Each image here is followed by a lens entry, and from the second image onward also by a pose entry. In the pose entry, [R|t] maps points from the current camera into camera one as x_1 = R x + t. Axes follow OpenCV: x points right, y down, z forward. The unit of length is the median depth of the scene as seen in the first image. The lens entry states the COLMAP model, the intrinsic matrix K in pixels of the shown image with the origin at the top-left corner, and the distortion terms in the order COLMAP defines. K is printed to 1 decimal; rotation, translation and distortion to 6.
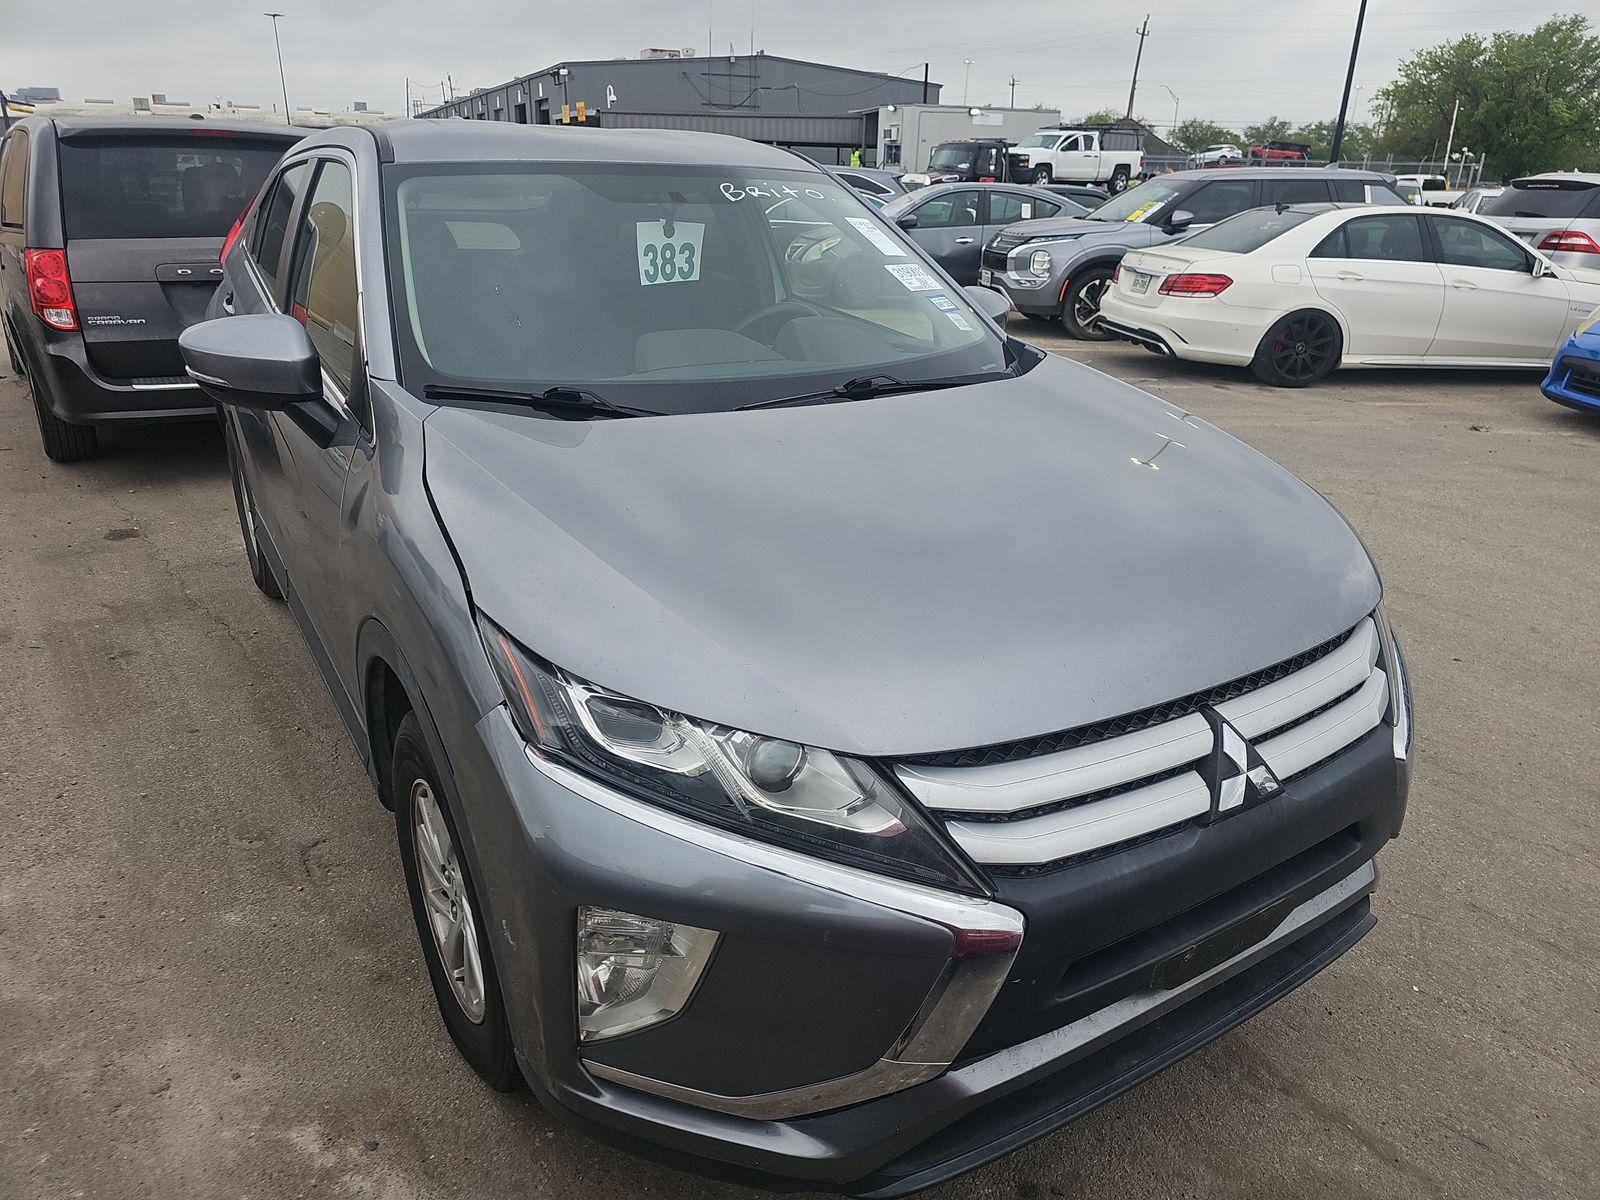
lens RADIAL K [[1048.8, 0, 800.0], [0, 1048.8, 600.0], [0, 0, 1]] dist [0.054456, -0.052063]
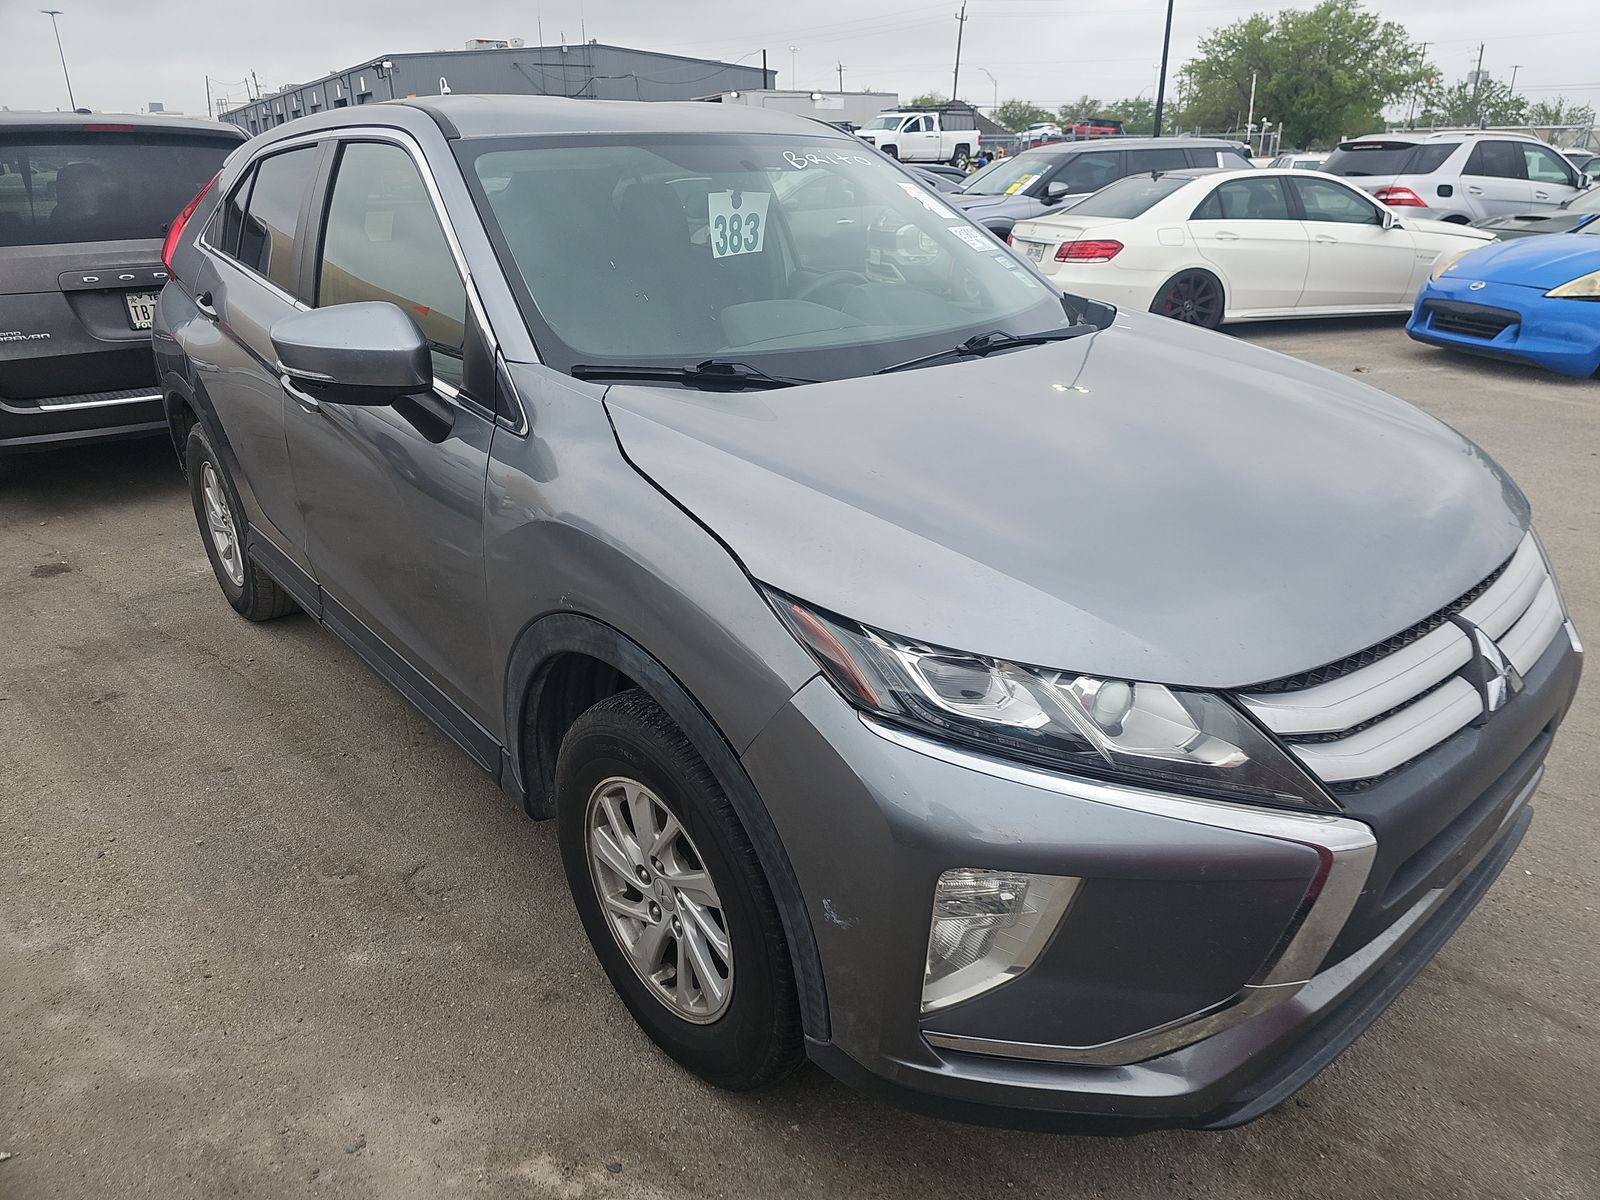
lens RADIAL K [[1049.1, 0, 835.3], [0, 1049.1, 577.6], [0, 0, 1]] dist [0.056551, -0.055703]
pose [[0.986775, -0.087059, 0.136730, -0.196734], [0.087827, 0.996136, 0.000415, 0.005222], [-0.136237, 0.011599, 0.990608, 0.021635]]
